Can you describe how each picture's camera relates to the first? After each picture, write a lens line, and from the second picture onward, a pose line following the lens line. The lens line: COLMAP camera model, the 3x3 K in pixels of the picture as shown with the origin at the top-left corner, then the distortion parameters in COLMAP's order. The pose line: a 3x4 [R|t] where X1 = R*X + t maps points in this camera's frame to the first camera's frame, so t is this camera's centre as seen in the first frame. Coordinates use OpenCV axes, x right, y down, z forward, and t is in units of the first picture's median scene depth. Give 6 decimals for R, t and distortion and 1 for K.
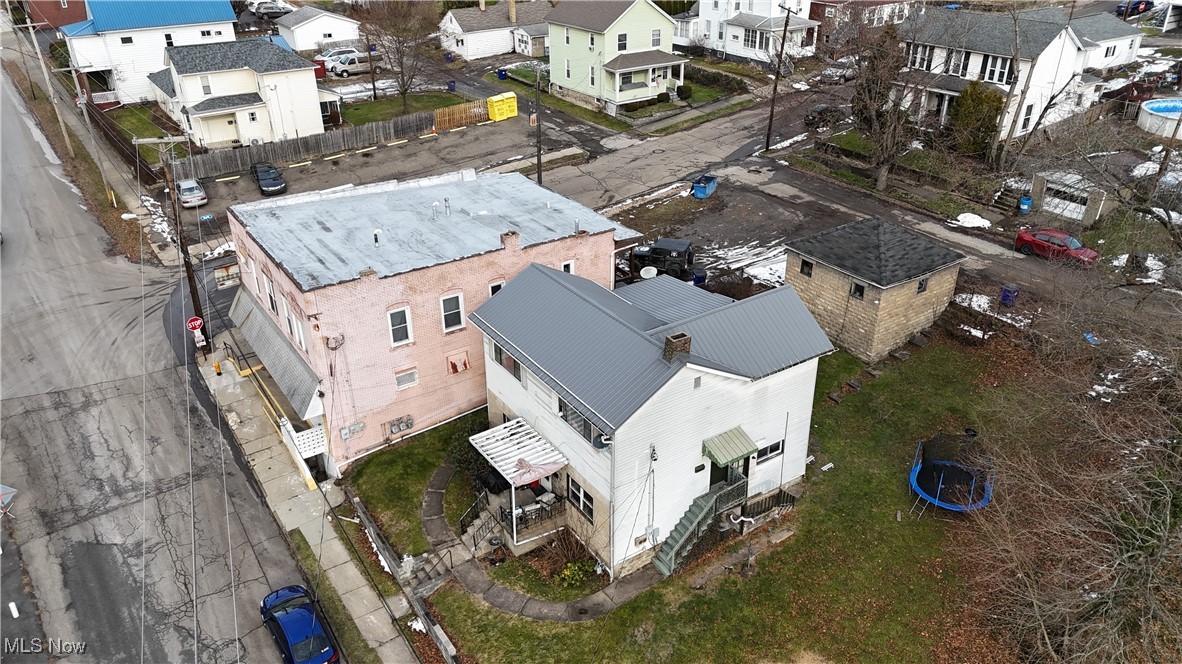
lens RADIAL K [[864.8, 0, 591.4], [0, 864.8, 333.8], [0, 0, 1]] dist [0.088403, -0.088106]
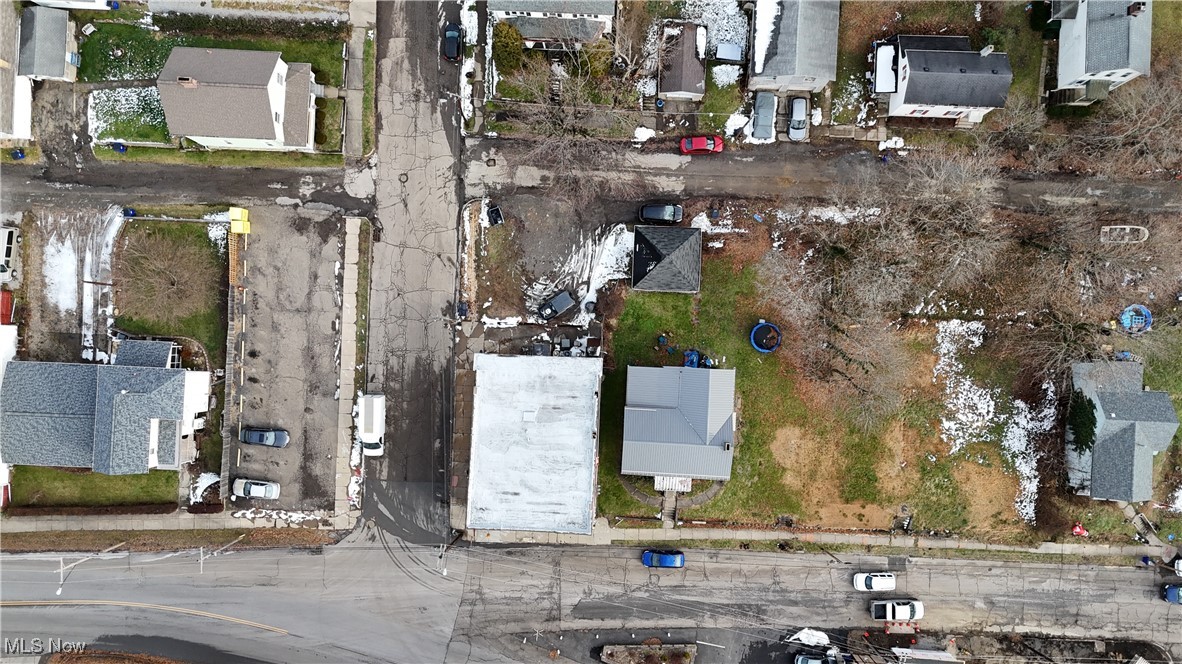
lens RADIAL K [[864.8, 0, 591.4], [0, 864.8, 333.8], [0, 0, 1]] dist [0.088403, -0.088106]
pose [[0.595933, -0.802904, 0.014423, 0.052654], [0.393565, 0.307674, 0.866281, -1.536851], [-0.699978, -0.510569, 0.499349, 0.062789]]
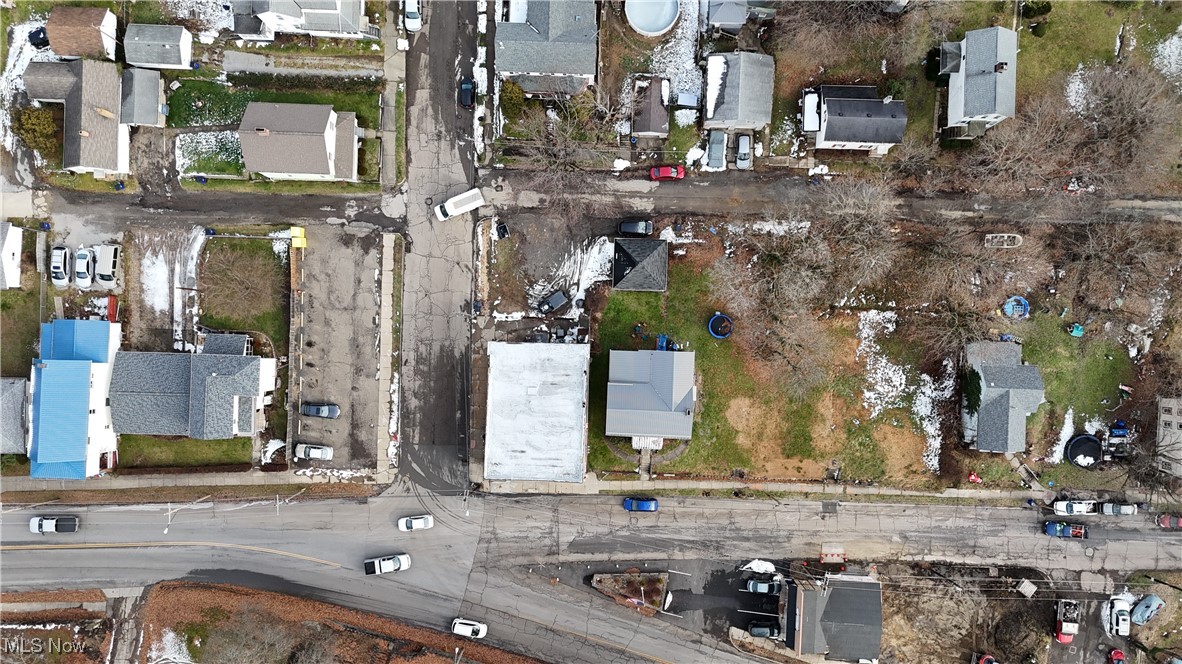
lens RADIAL K [[864.8, 0, 591.4], [0, 864.8, 333.8], [0, 0, 1]] dist [0.088403, -0.088106]
pose [[0.586911, -0.809631, 0.005792, 0.062164], [0.395486, 0.292920, 0.870510, -1.899338], [-0.706489, -0.508622, 0.492116, -0.164566]]
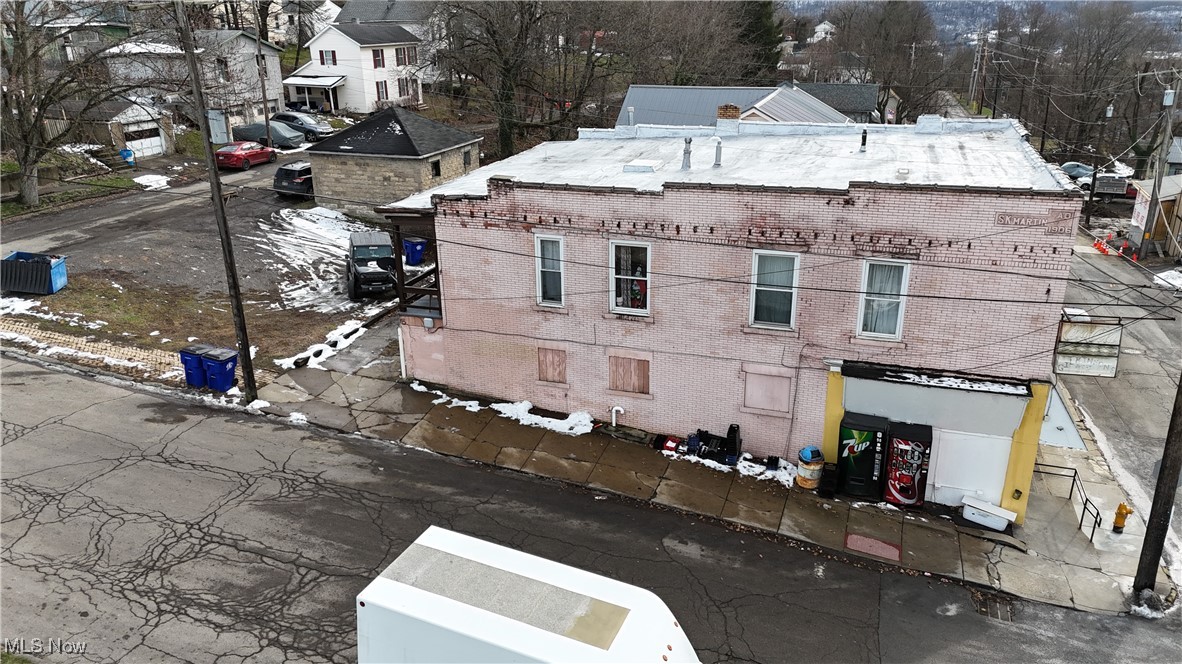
lens RADIAL K [[864.8, 0, 591.4], [0, 864.8, 333.8], [0, 0, 1]] dist [0.088403, -0.088106]
pose [[-0.608987, -0.266680, 0.747005, -0.510115], [0.386270, 0.722851, 0.572959, -0.358690], [-0.692770, 0.637470, -0.337197, 1.135932]]
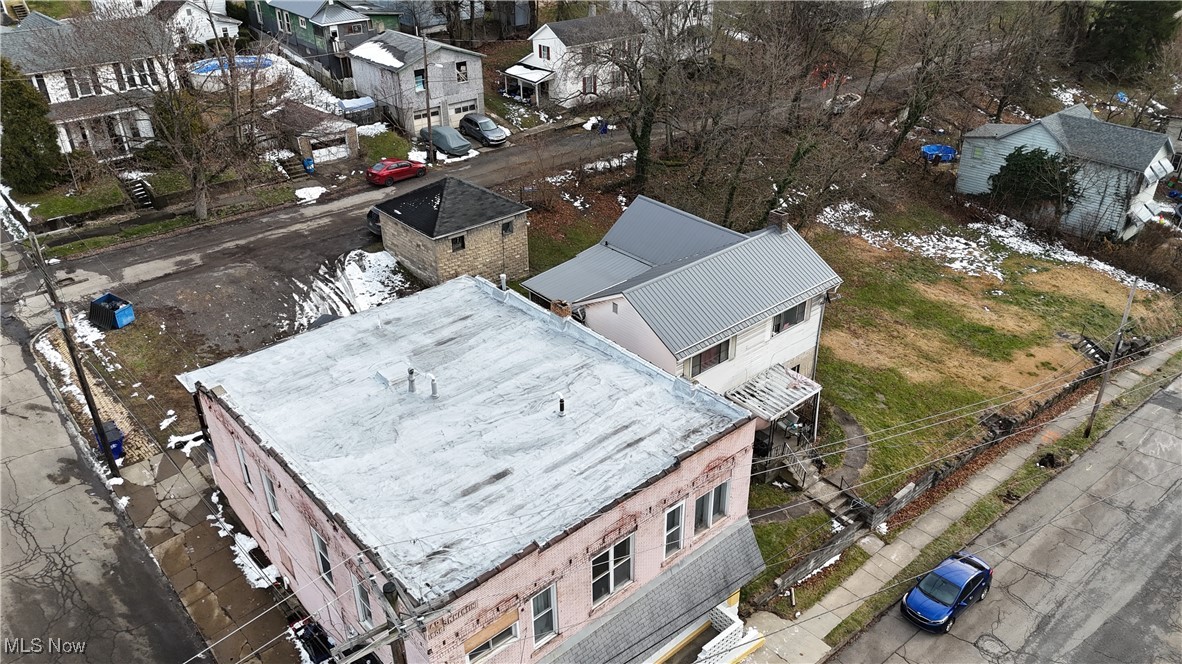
lens RADIAL K [[864.8, 0, 591.4], [0, 864.8, 333.8], [0, 0, 1]] dist [0.088403, -0.088106]
pose [[-0.127259, -0.485594, 0.864872, -0.642080], [0.473632, 0.736376, 0.483139, -0.371259], [-0.871480, 0.471115, 0.136283, 0.666277]]
